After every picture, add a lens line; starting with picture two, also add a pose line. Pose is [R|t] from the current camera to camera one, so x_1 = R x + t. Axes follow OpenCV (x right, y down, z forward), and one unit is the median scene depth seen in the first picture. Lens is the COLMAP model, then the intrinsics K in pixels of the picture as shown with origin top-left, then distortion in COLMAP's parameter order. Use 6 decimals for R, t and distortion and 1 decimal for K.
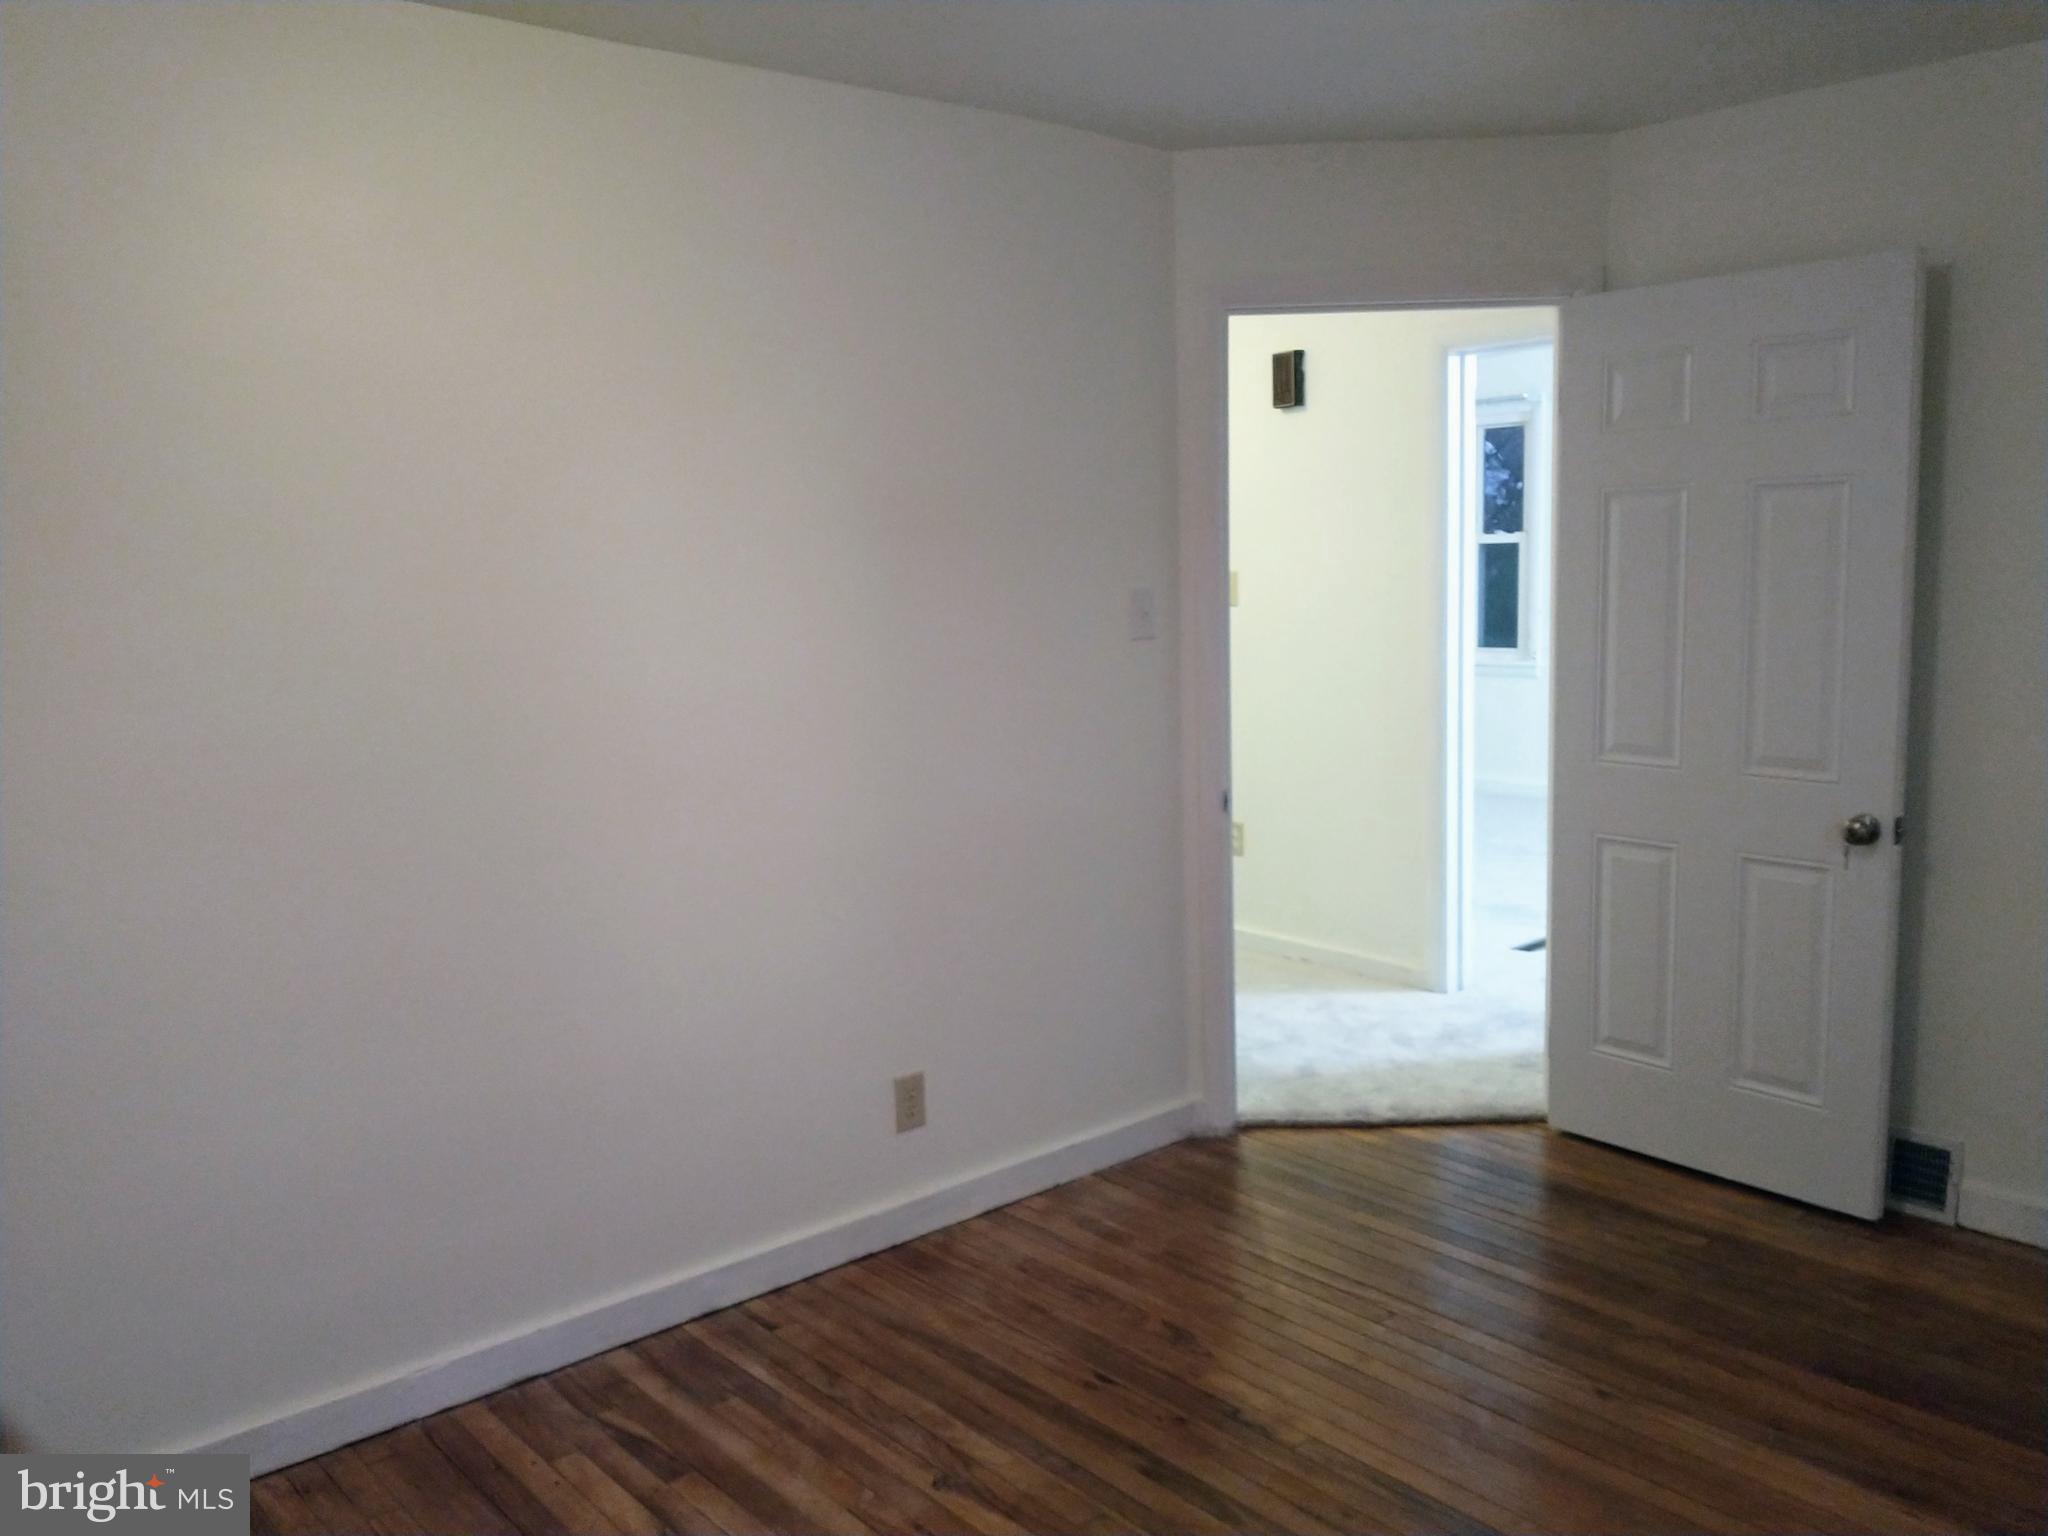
lens RADIAL K [[1645.9, 0, 1024.0], [0, 1645.9, 768.0], [0, 0, 1]] dist [0.001195, -0.103496]
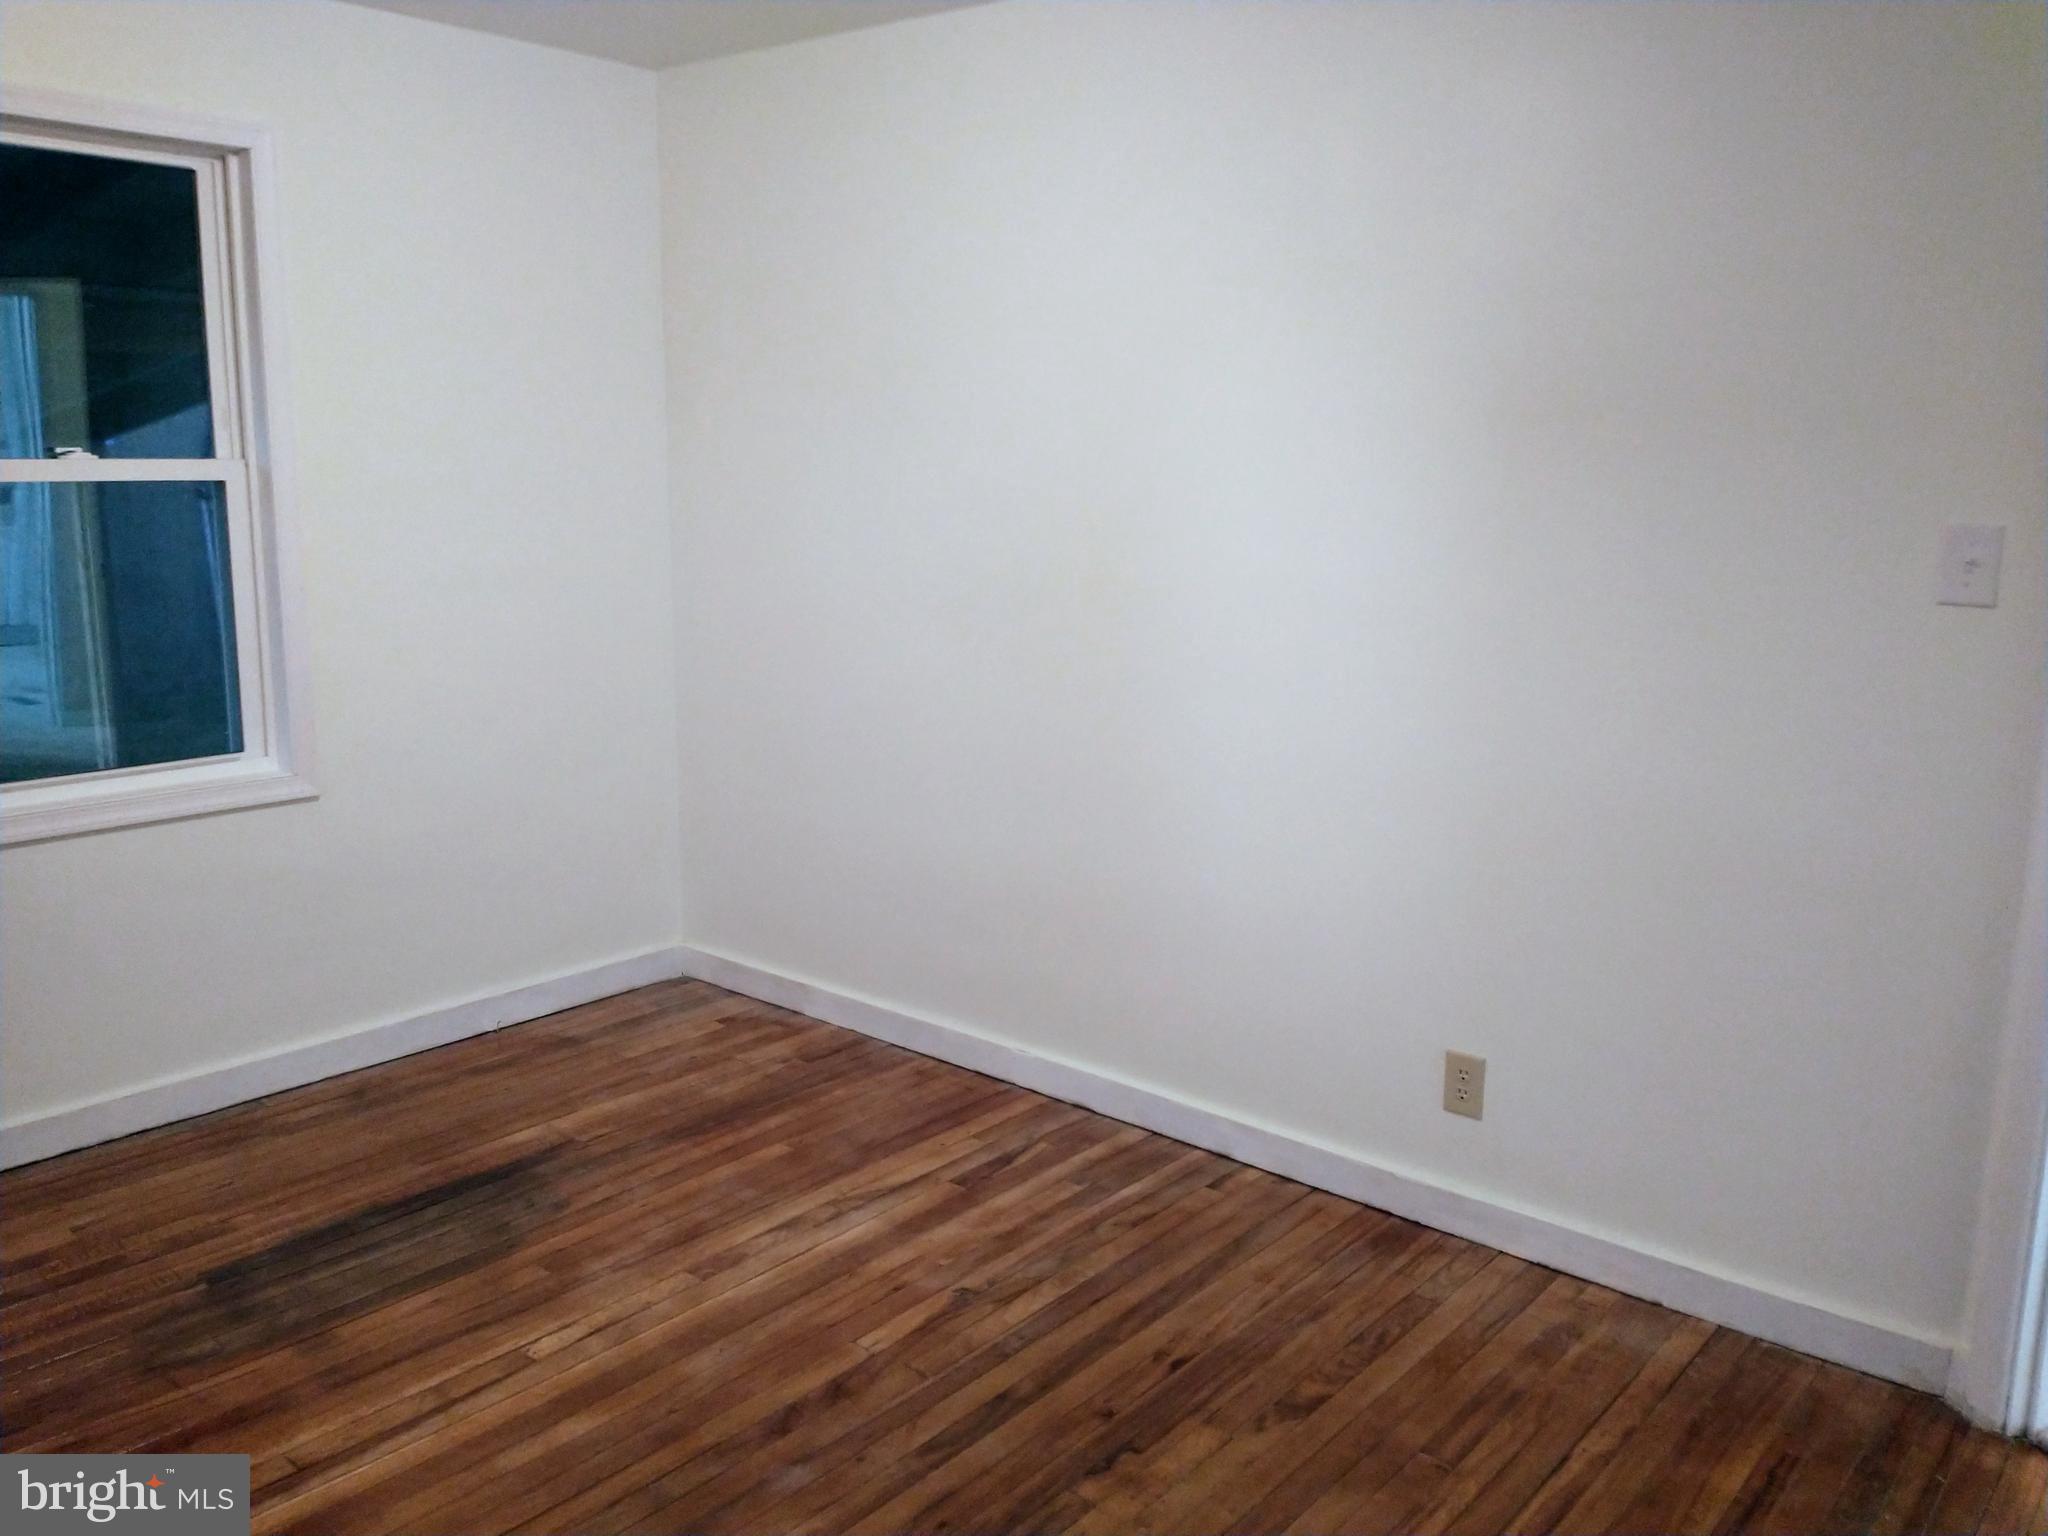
lens RADIAL K [[1645.9, 0, 1024.0], [0, 1645.9, 768.0], [0, 0, 1]] dist [0.001195, -0.103496]
pose [[0.164200, 0.231911, -0.958778, 0.809410], [-0.159532, 0.965419, 0.206195, -0.121568], [0.973441, 0.119098, 0.195519, 0.671333]]
